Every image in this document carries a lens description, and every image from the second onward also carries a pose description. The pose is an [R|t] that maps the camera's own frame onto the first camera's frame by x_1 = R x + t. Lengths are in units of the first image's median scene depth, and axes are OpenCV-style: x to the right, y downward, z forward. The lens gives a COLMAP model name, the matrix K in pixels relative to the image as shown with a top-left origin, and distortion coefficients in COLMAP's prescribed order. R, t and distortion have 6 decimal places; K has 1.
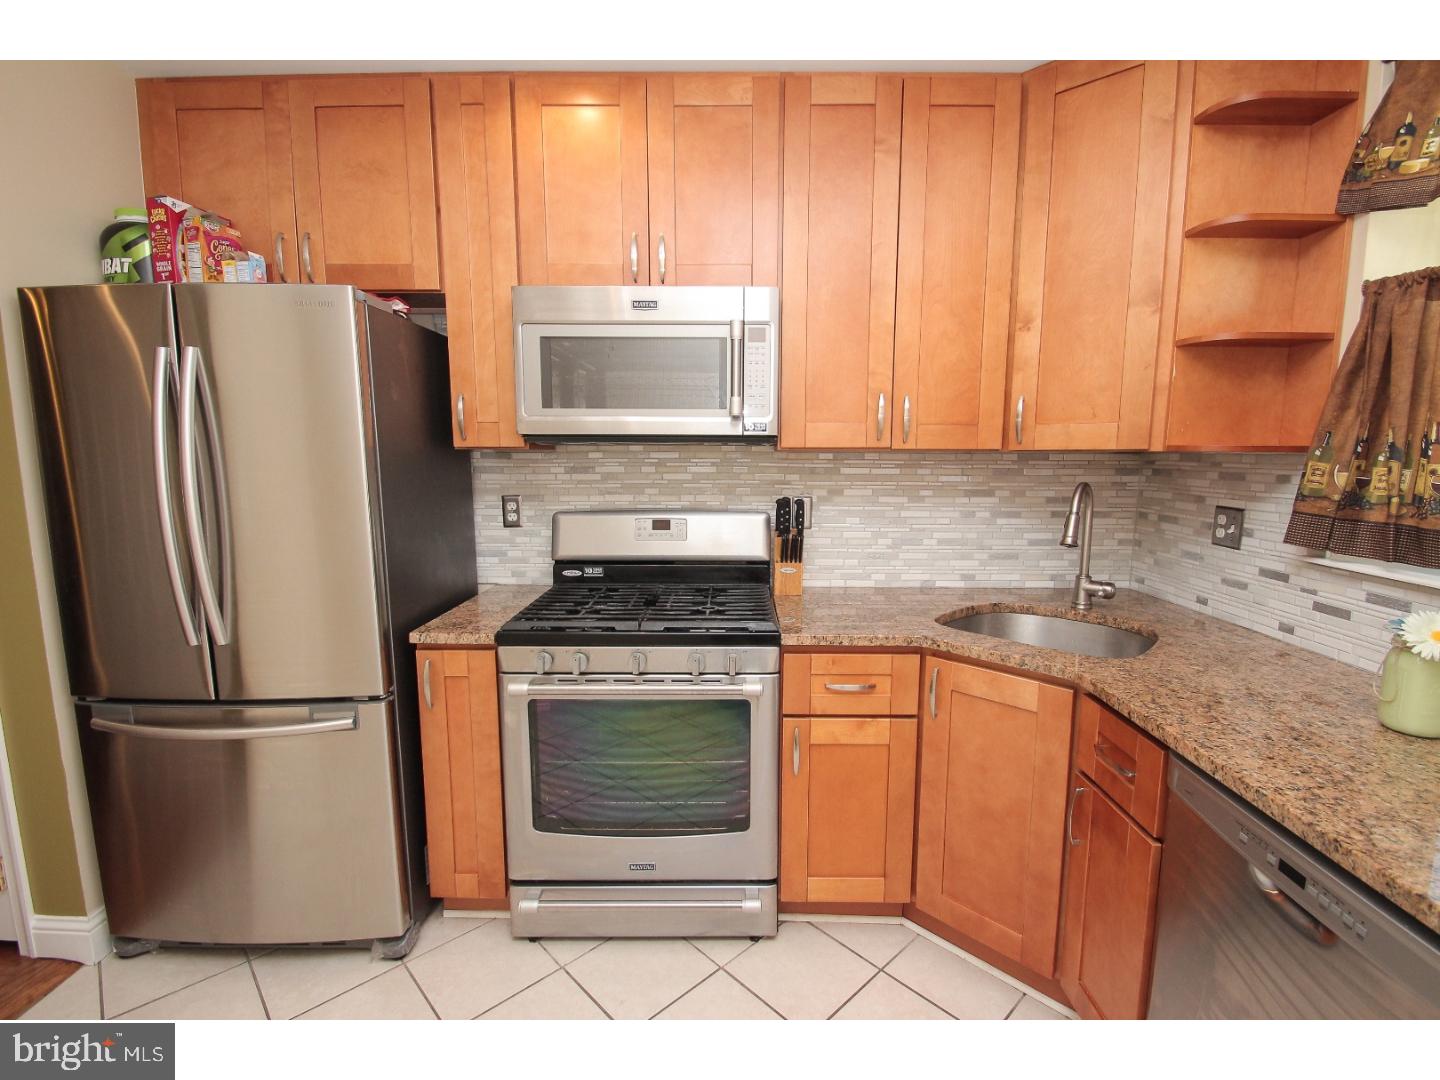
lens RADIAL K [[663.3, 0, 737.0], [0, 663.3, 545.9], [0, 0, 1]] dist [0.003951, -0.012561]
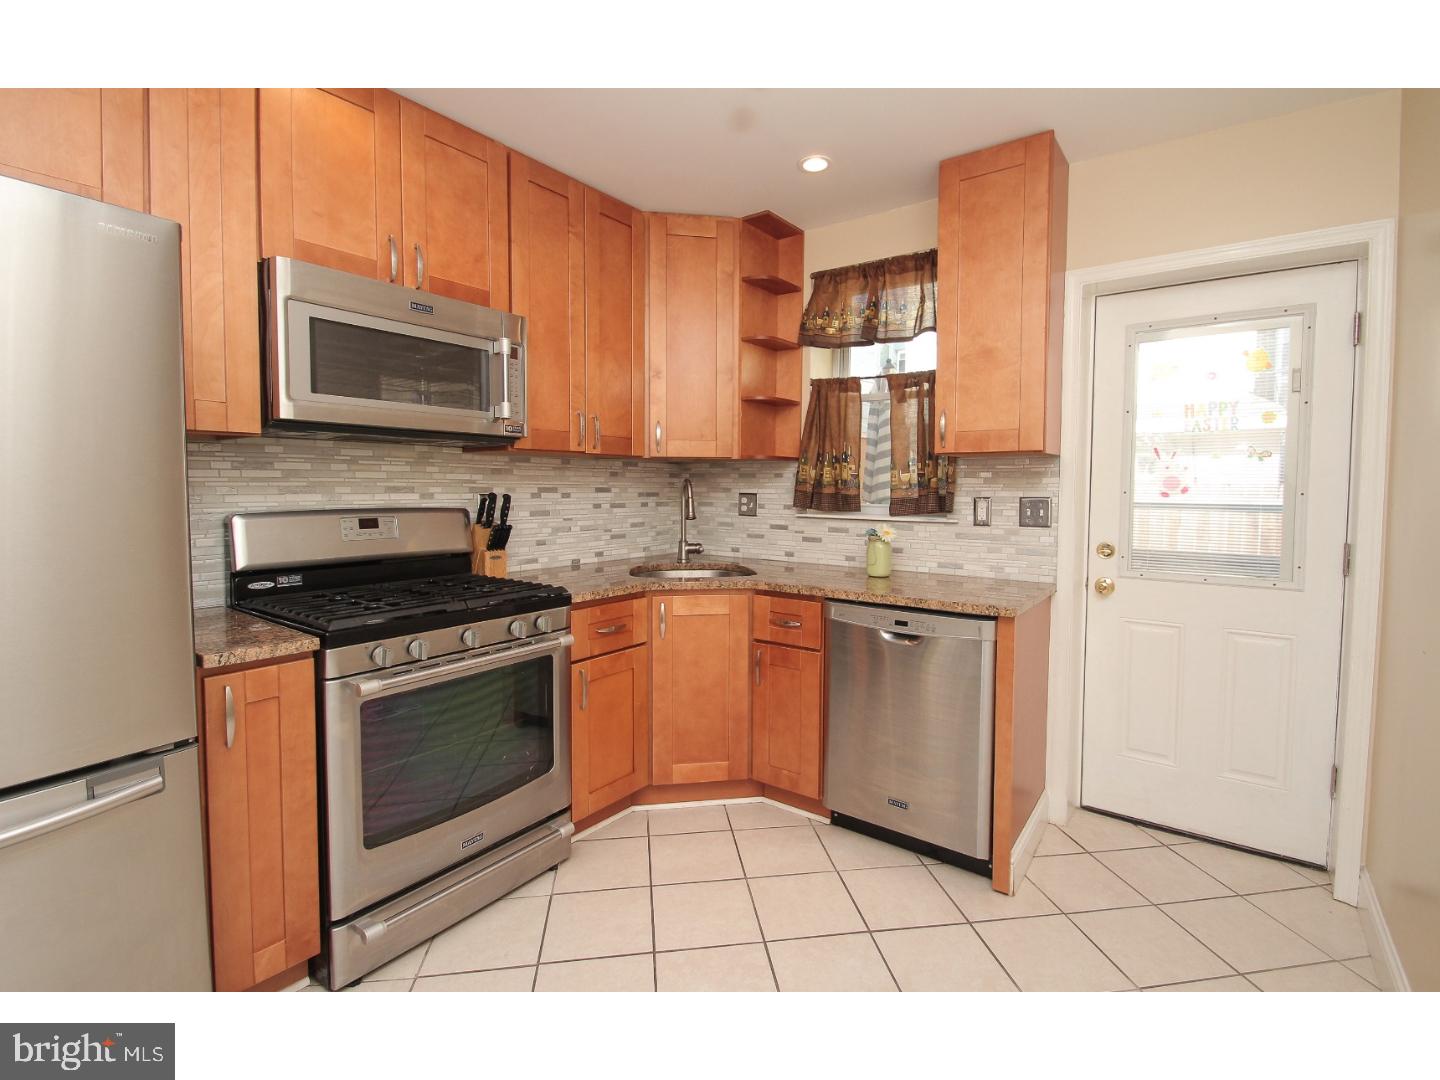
lens RADIAL K [[680.7, 0, 727.7], [0, 680.7, 519.9], [0, 0, 1]] dist [-0.002851, -0.000669]
pose [[0.580247, -0.039259, 0.813494, -0.743831], [0.107412, 0.993802, -0.028654, 0.057064], [-0.807326, 0.104005, 0.580867, 0.004881]]
